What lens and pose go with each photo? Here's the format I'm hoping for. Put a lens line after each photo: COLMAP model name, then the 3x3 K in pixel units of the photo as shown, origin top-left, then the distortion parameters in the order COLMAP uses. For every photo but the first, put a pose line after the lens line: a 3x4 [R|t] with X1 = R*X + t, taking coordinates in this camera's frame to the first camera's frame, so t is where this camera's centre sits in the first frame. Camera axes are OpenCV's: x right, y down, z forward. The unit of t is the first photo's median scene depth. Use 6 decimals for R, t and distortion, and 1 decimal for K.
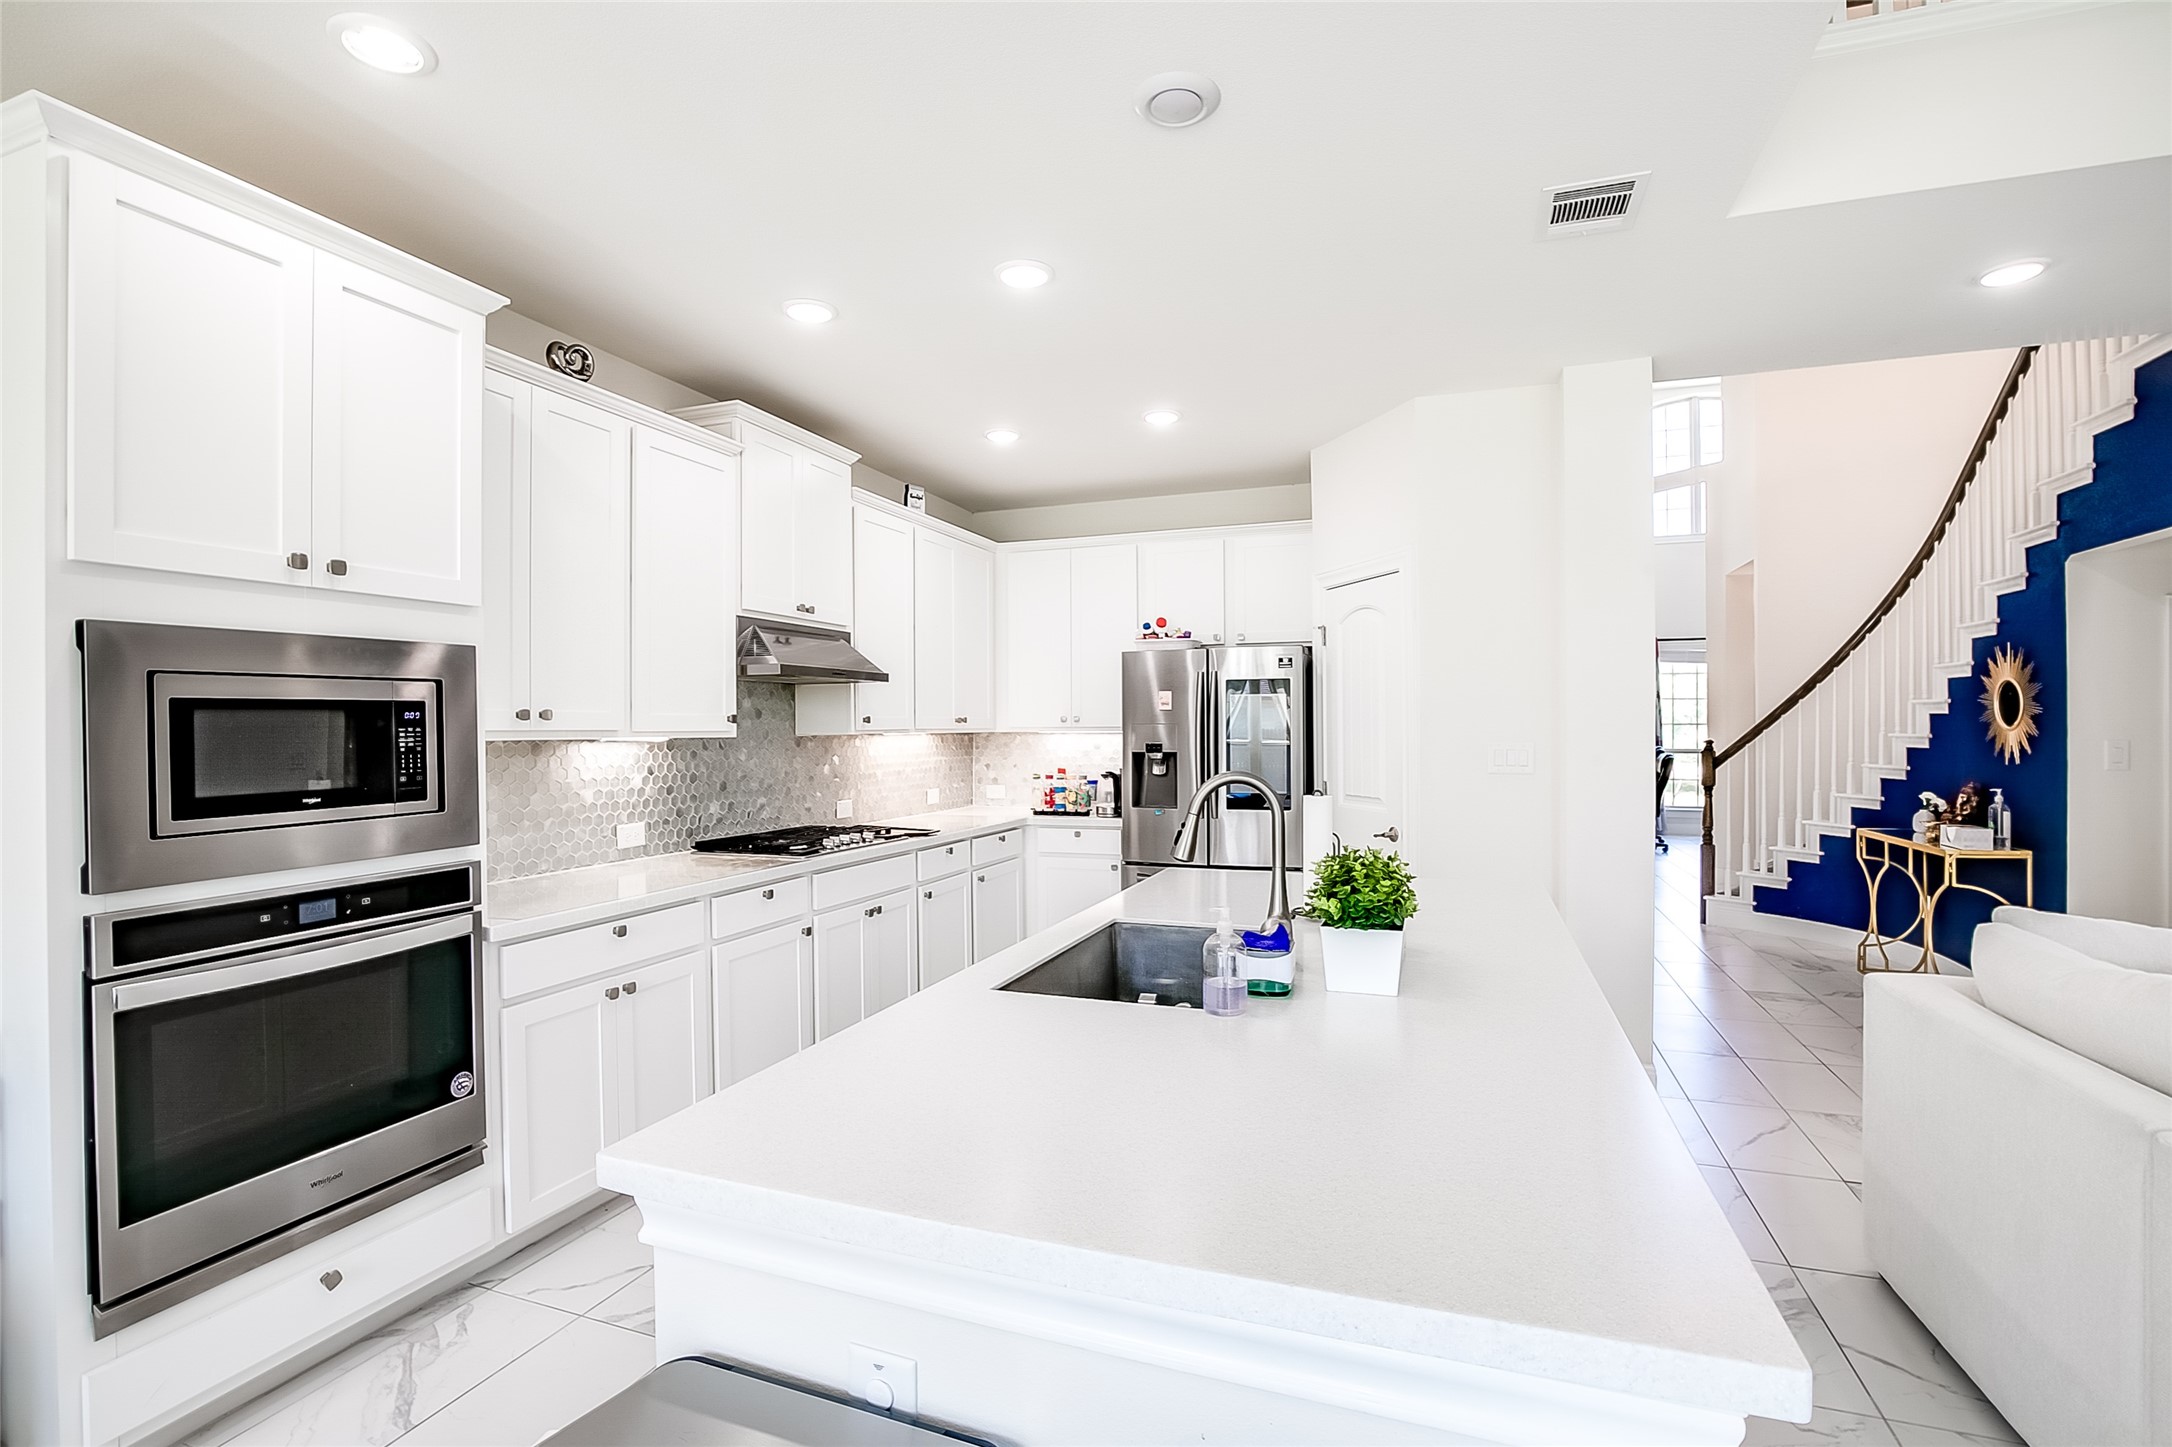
lens RADIAL K [[1005.6, 0, 1083.0], [0, 1005.6, 730.7], [0, 0, 1]] dist [-0.039549, 0.009574]
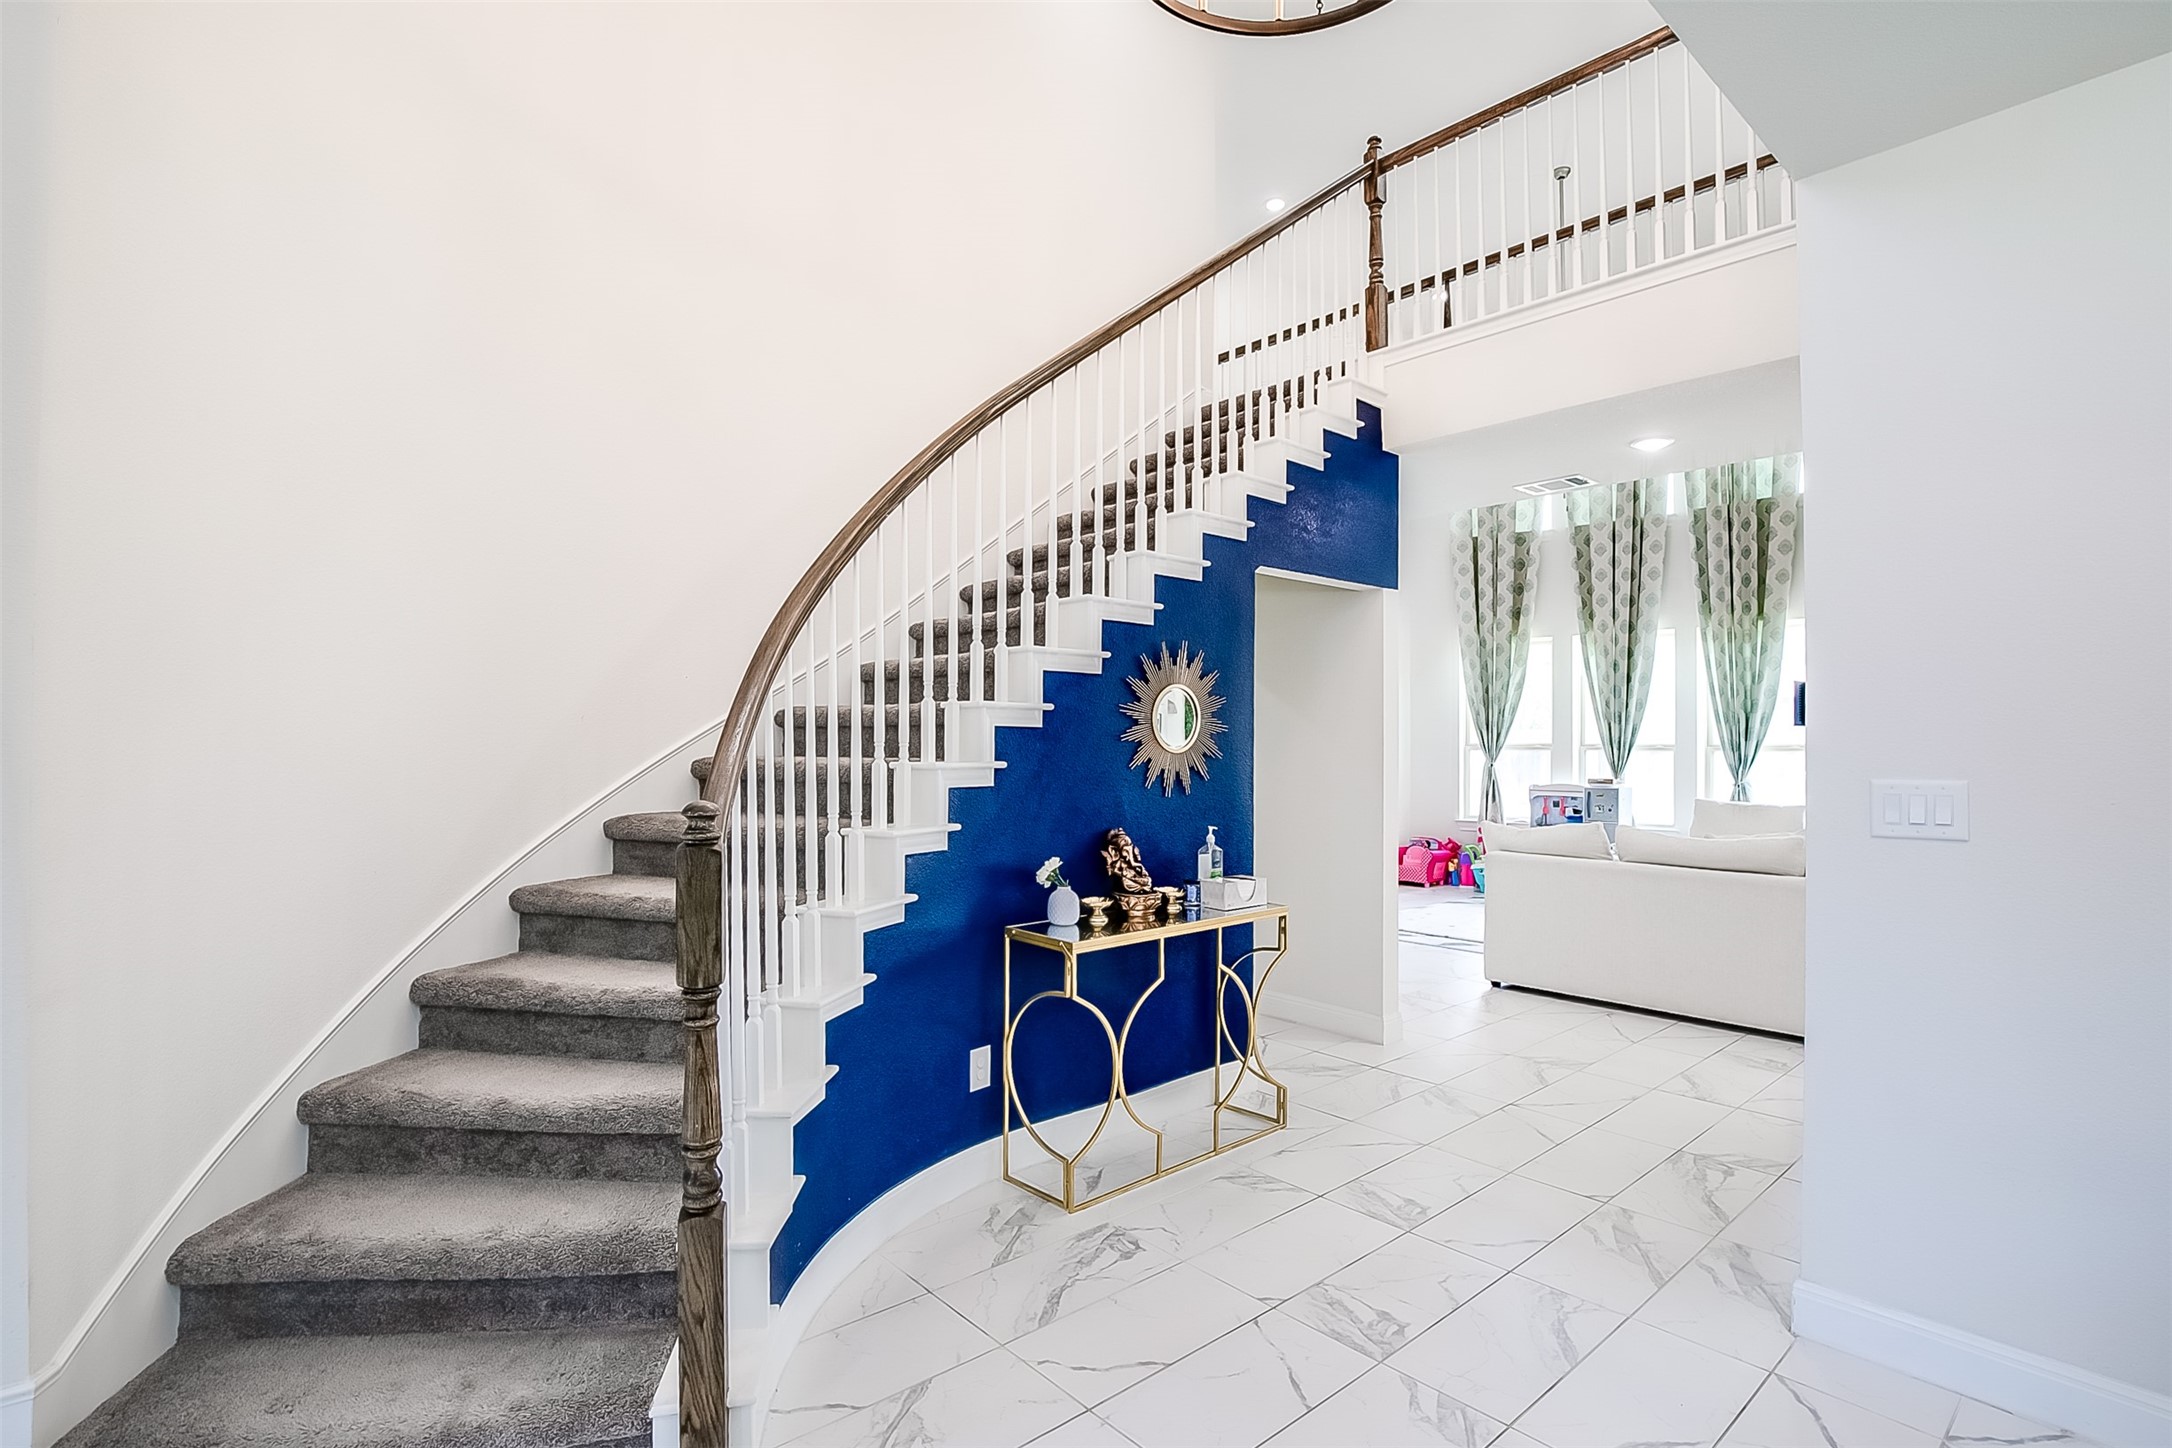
lens RADIAL K [[1035.9, 0, 1087.5], [0, 1035.9, 733.0], [0, 0, 1]] dist [-0.043318, -0.000144]
pose [[-0.876066, 0.002458, 0.482184, 0.676566], [0.001677, 0.999996, -0.002050, -0.016126], [-0.482188, -0.000987, -0.876067, 1.964323]]
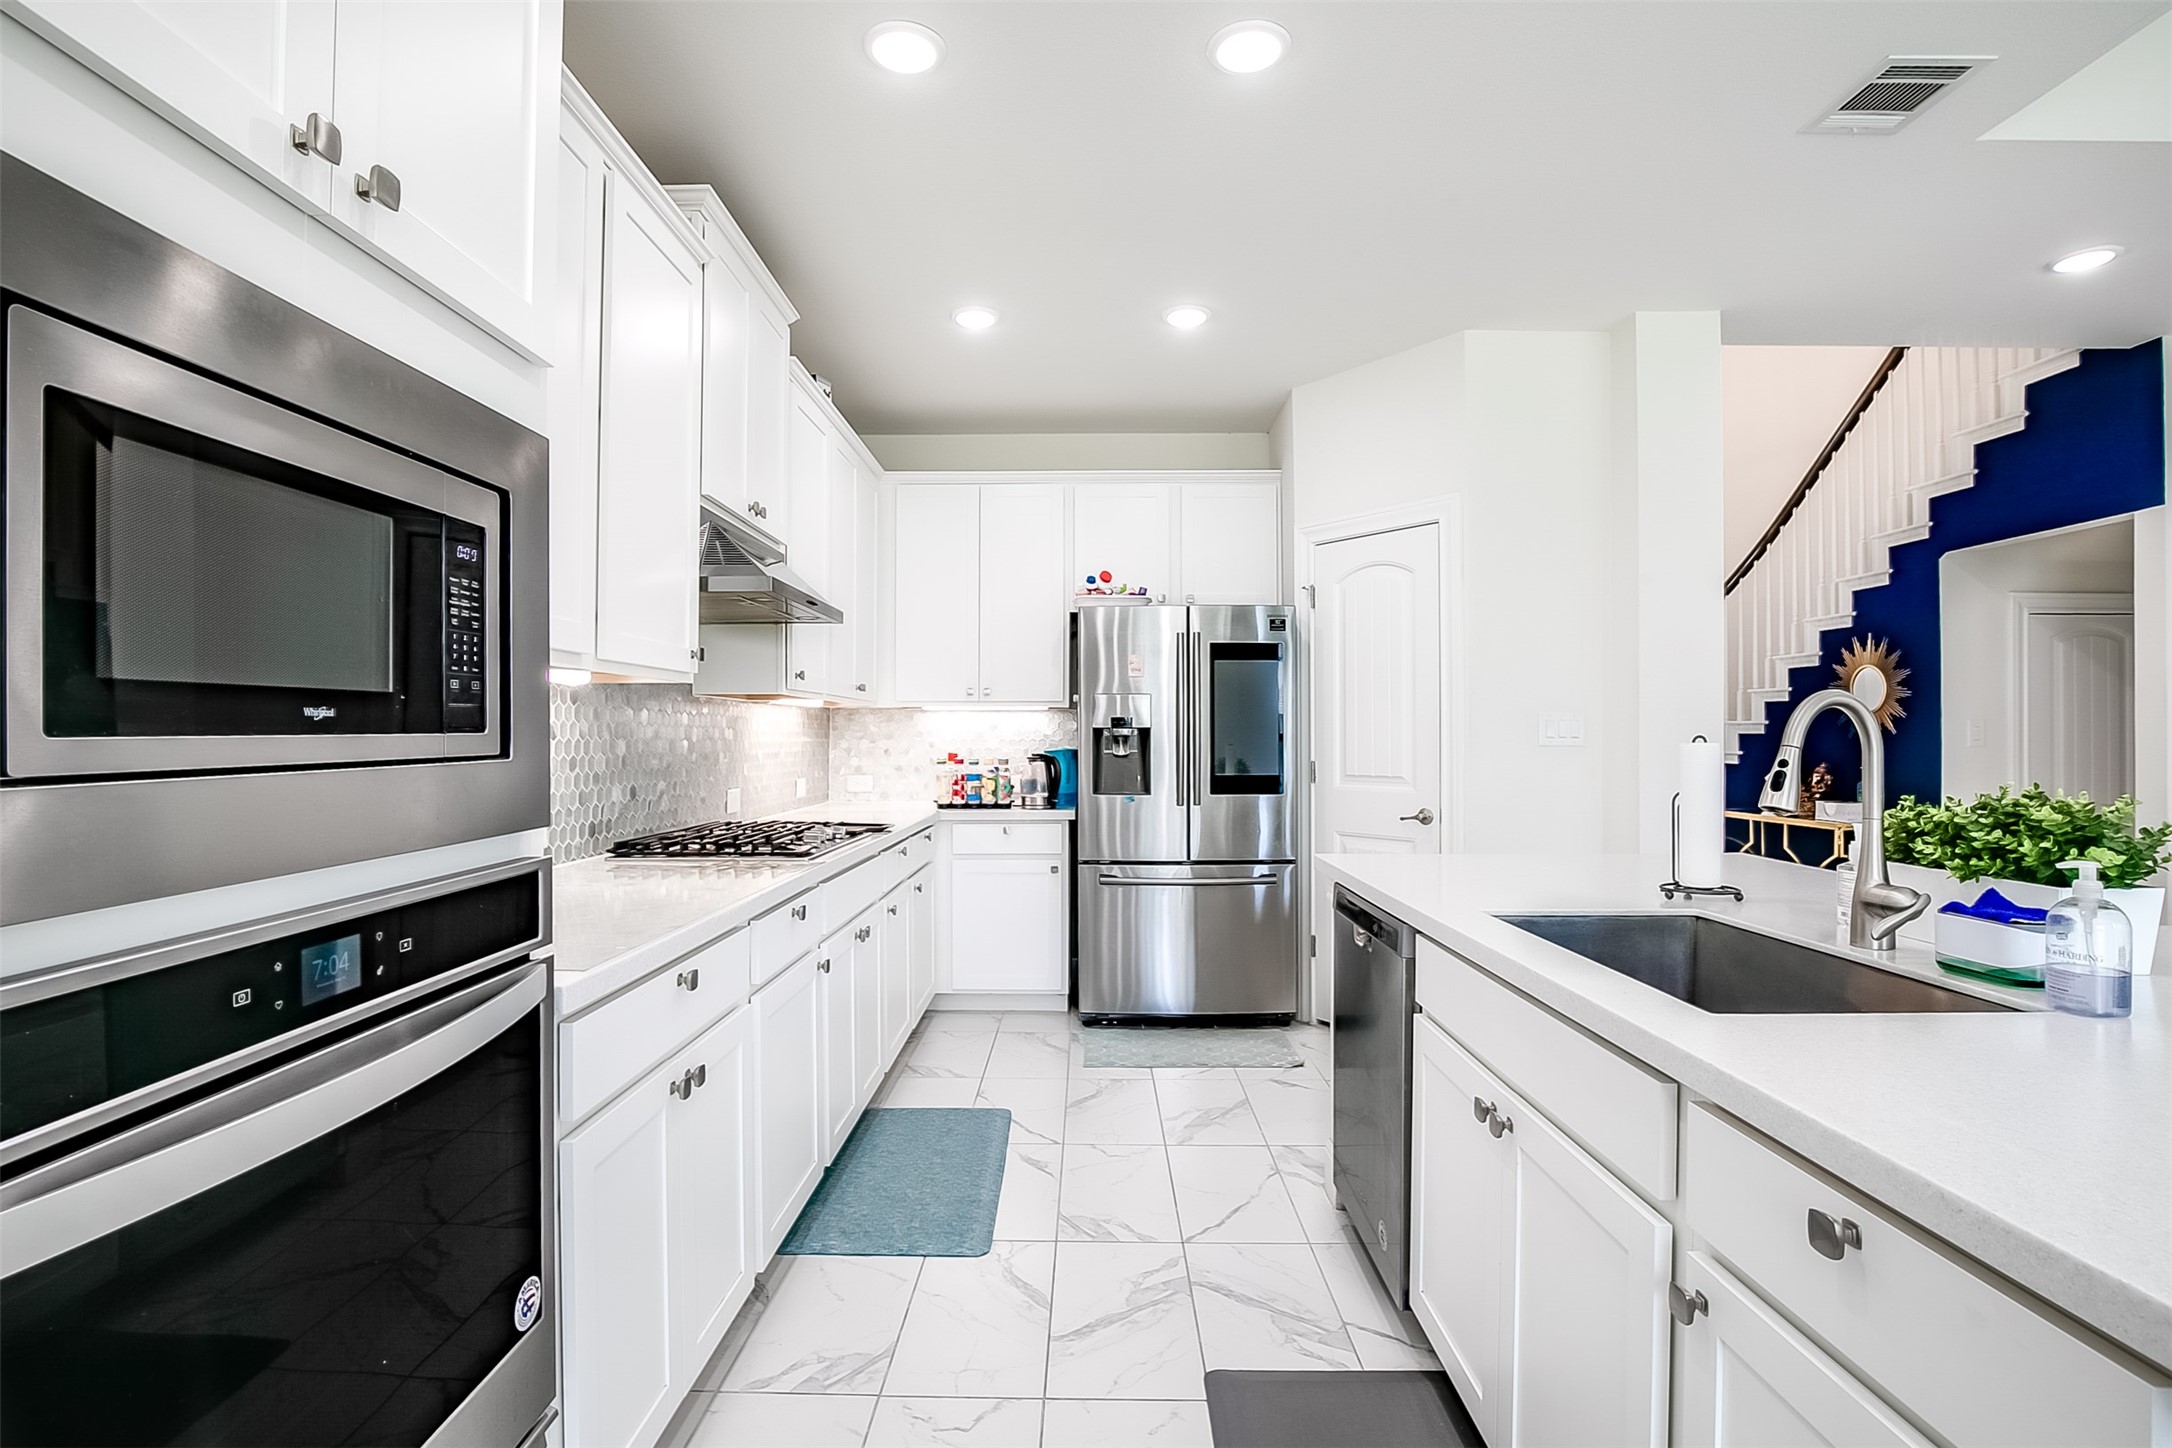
lens RADIAL K [[1048.0, 0, 1074.9], [0, 1048.0, 731.9], [0, 0, 1]] dist [-0.026788, 0.000049]
pose [[0.942338, 0.008130, 0.334565, -0.308423], [-0.005138, 0.999939, -0.009828, 0.040378], [-0.334624, 0.007542, 0.942321, 0.232444]]
